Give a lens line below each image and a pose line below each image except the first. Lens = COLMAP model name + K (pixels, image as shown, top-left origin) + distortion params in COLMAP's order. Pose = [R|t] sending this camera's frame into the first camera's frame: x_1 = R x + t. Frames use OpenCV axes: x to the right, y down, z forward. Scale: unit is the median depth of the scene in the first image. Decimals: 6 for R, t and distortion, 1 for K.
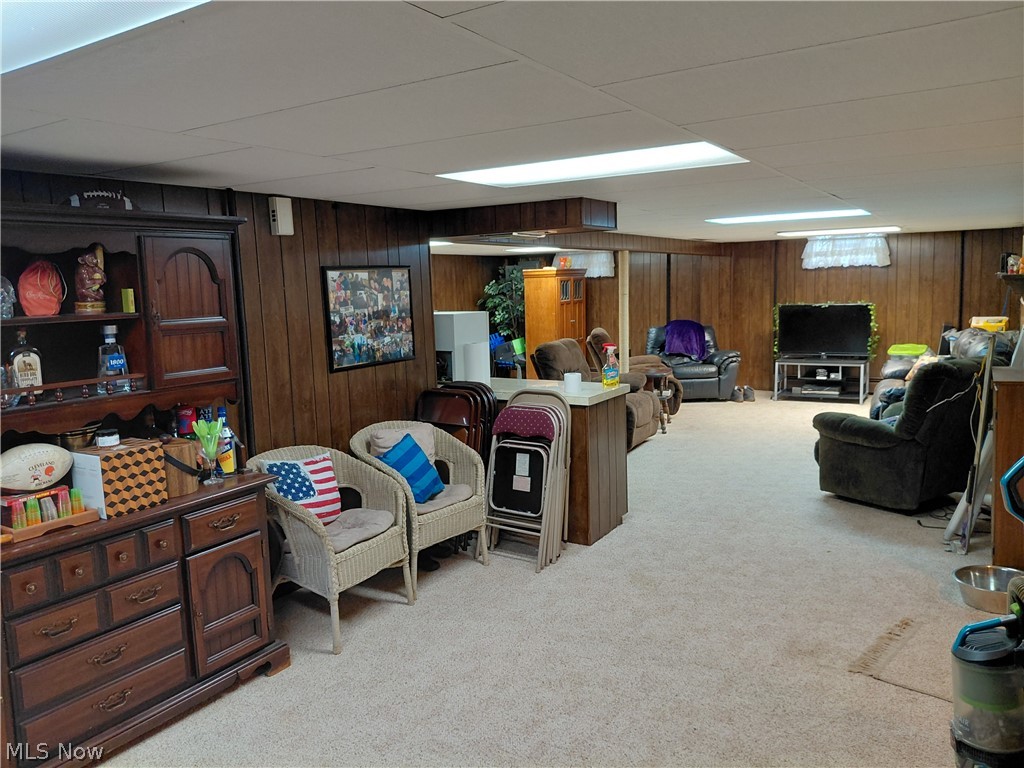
lens RADIAL K [[760.2, 0, 482.1], [0, 760.2, 382.5], [0, 0, 1]] dist [0.063171, -0.113590]
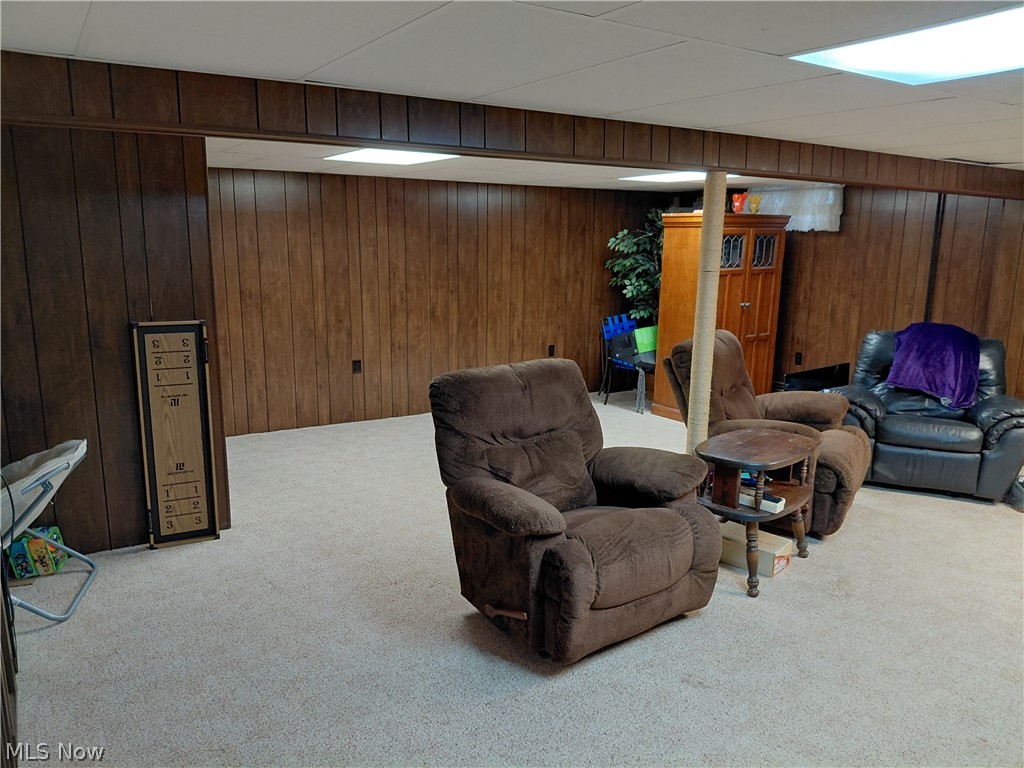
lens RADIAL K [[760.2, 0, 509.9], [0, 760.2, 393.8], [0, 0, 1]] dist [0.063171, -0.113590]
pose [[0.916827, 0.124866, -0.379259, 0.192308], [-0.090734, 0.990148, 0.106652, -0.061619], [0.388840, -0.063370, 0.919123, 0.394900]]
